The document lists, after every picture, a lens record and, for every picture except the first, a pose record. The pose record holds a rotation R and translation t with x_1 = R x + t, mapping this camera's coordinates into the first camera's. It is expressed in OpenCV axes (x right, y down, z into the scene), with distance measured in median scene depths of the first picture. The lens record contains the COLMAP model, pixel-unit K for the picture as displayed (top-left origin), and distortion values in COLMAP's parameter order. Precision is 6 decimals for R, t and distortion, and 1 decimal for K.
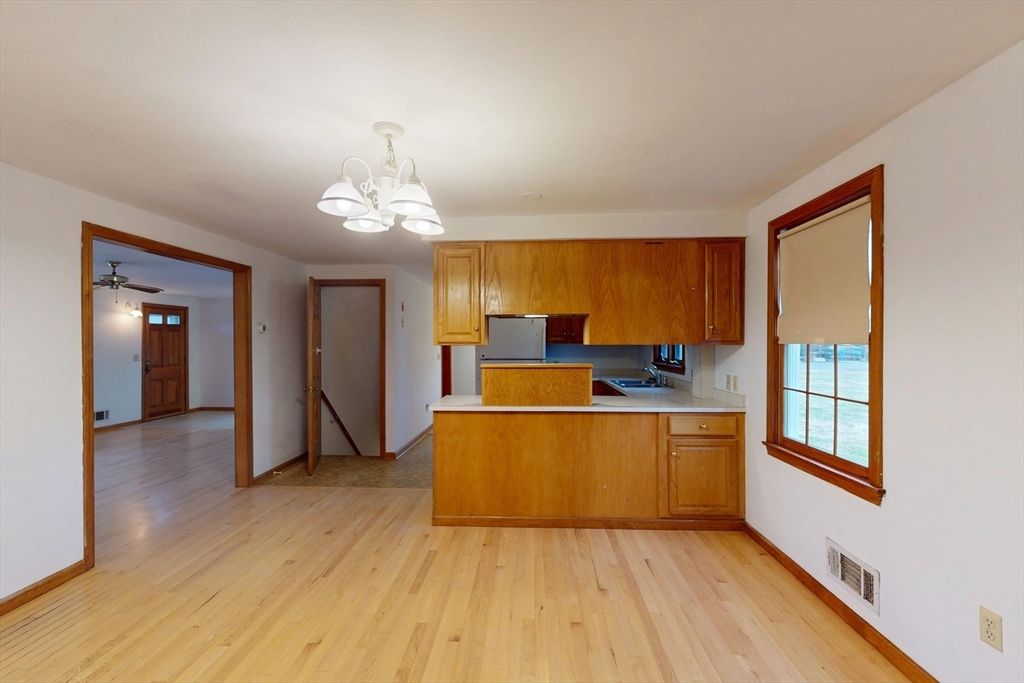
lens RADIAL K [[444.9, 0, 515.3], [0, 444.9, 345.8], [0, 0, 1]] dist [0.004975, -0.001583]
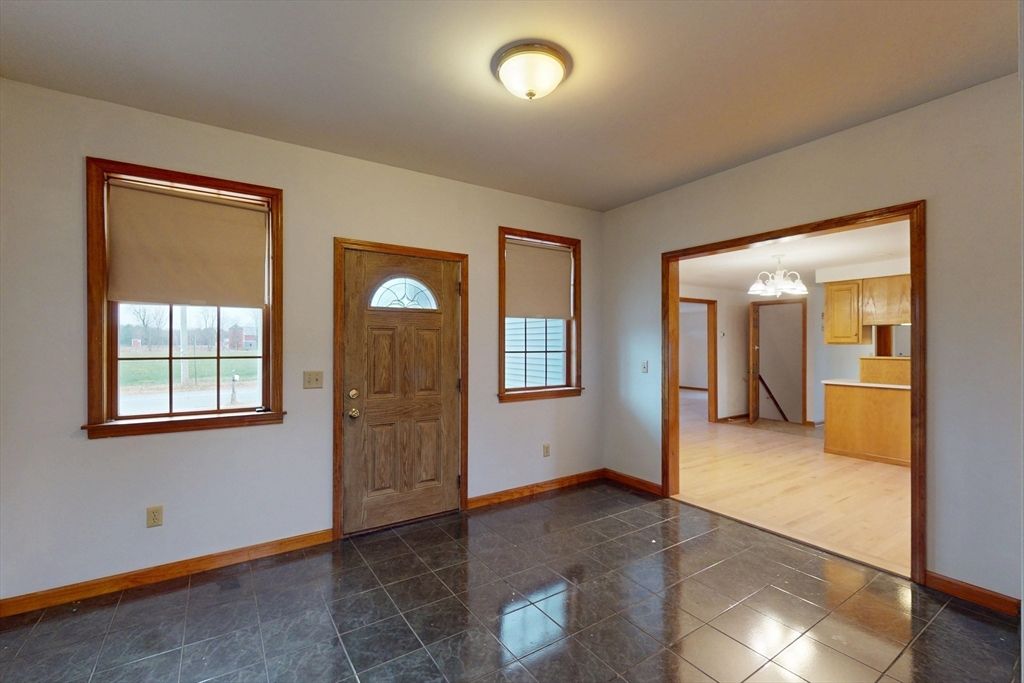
lens RADIAL K [[444.9, 0, 511.1], [0, 444.9, 342.0], [0, 0, 1]] dist [0.004975, -0.001583]
pose [[0.588585, -0.002236, -0.808432, 0.475707], [-0.004587, 0.999971, -0.006105, 0.005770], [0.808422, 0.007301, 0.588558, -0.932775]]
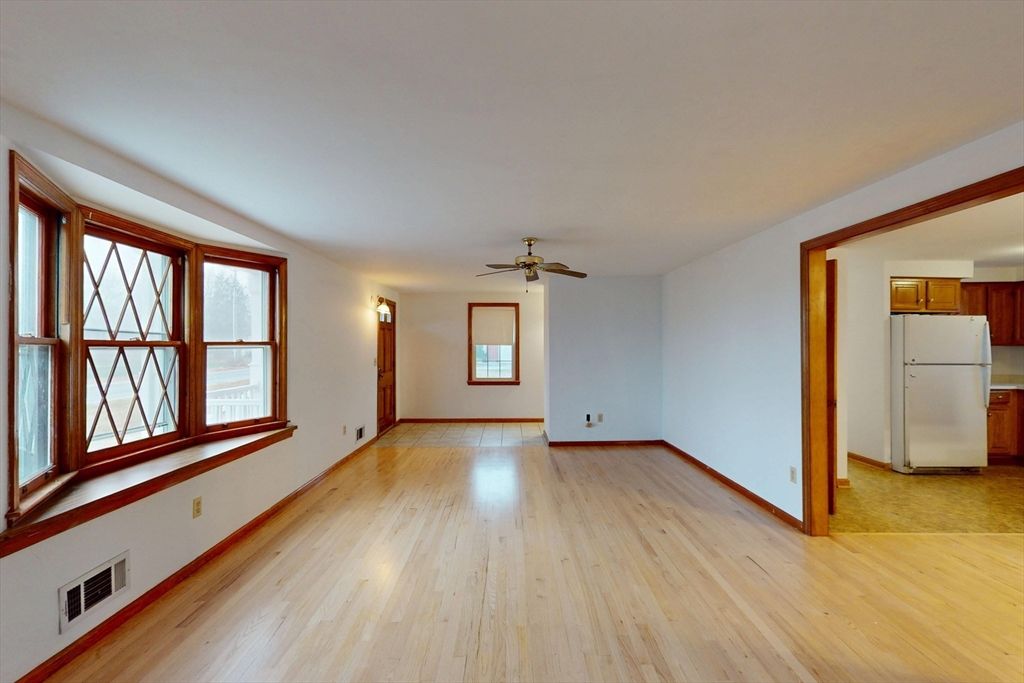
lens RADIAL K [[444.9, 0, 514.9], [0, 444.9, 344.9], [0, 0, 1]] dist [0.004975, -0.001583]
pose [[0.998586, 0.002584, 0.053107, -1.459137], [-0.002075, 0.999951, -0.009630, 0.005968], [-0.053129, 0.009506, 0.998542, 0.345658]]
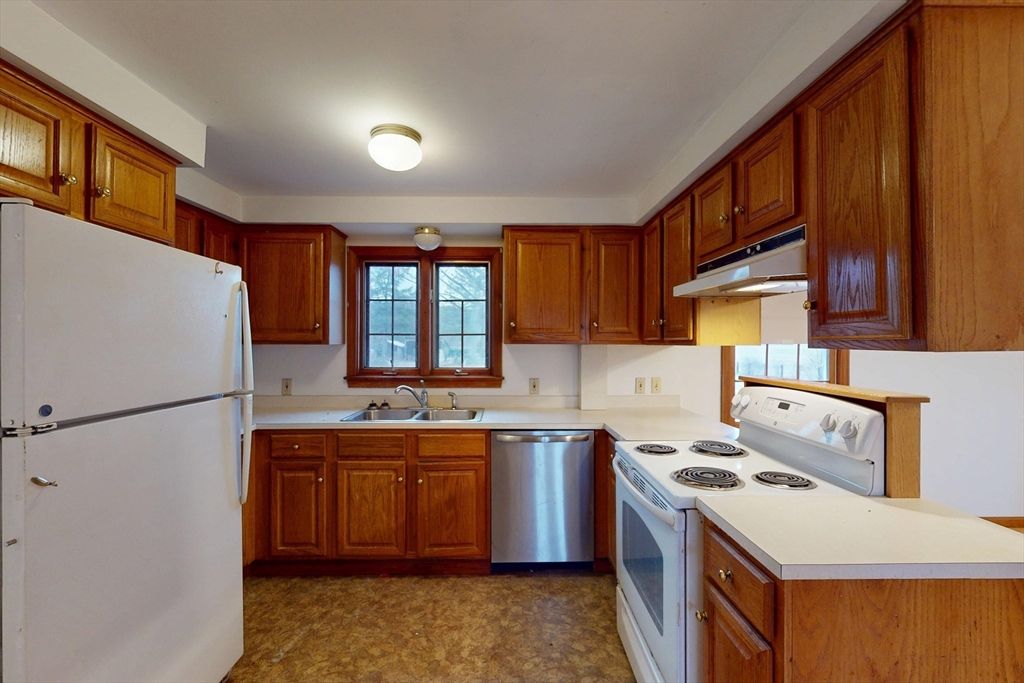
lens RADIAL K [[444.9, 0, 513.4], [0, 444.9, 342.4], [0, 0, 1]] dist [0.004975, -0.001583]
pose [[-0.055743, 0.002181, 0.998443, -0.458238], [0.005153, 0.999985, -0.001896, -0.007746], [-0.998432, 0.005039, -0.055753, 1.377182]]
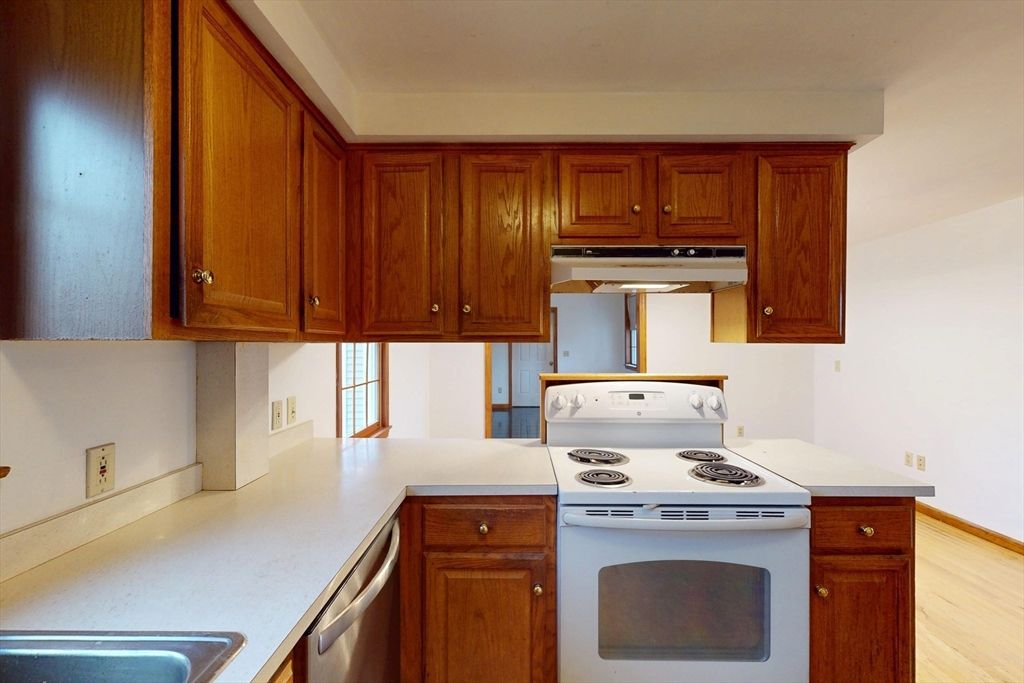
lens RADIAL K [[444.9, 0, 513.4], [0, 444.9, 342.9], [0, 0, 1]] dist [0.004975, -0.001583]
pose [[-0.999719, 0.000906, -0.023673, 0.216517], [0.000782, 0.999986, 0.005240, -0.005064], [0.023677, 0.005220, -0.999706, 1.602543]]
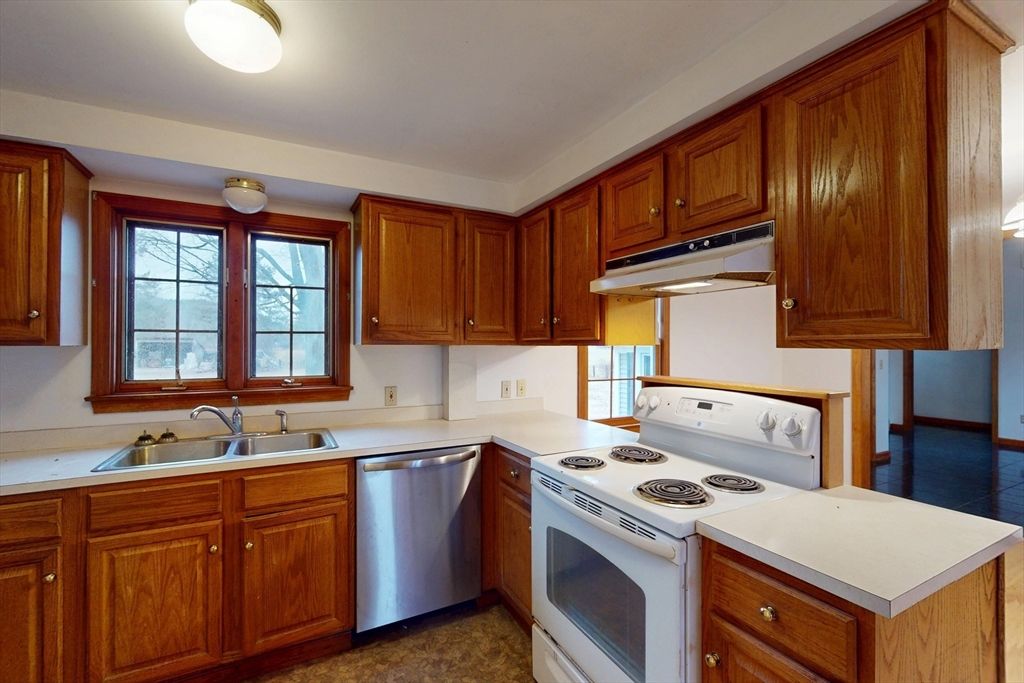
lens RADIAL K [[444.9, 0, 511.7], [0, 444.9, 343.1], [0, 0, 1]] dist [0.004975, -0.001583]
pose [[-0.499389, 0.003475, 0.866371, -0.294429], [0.005436, 0.999985, -0.000878, -0.006986], [-0.866361, 0.004271, -0.499400, 1.488543]]
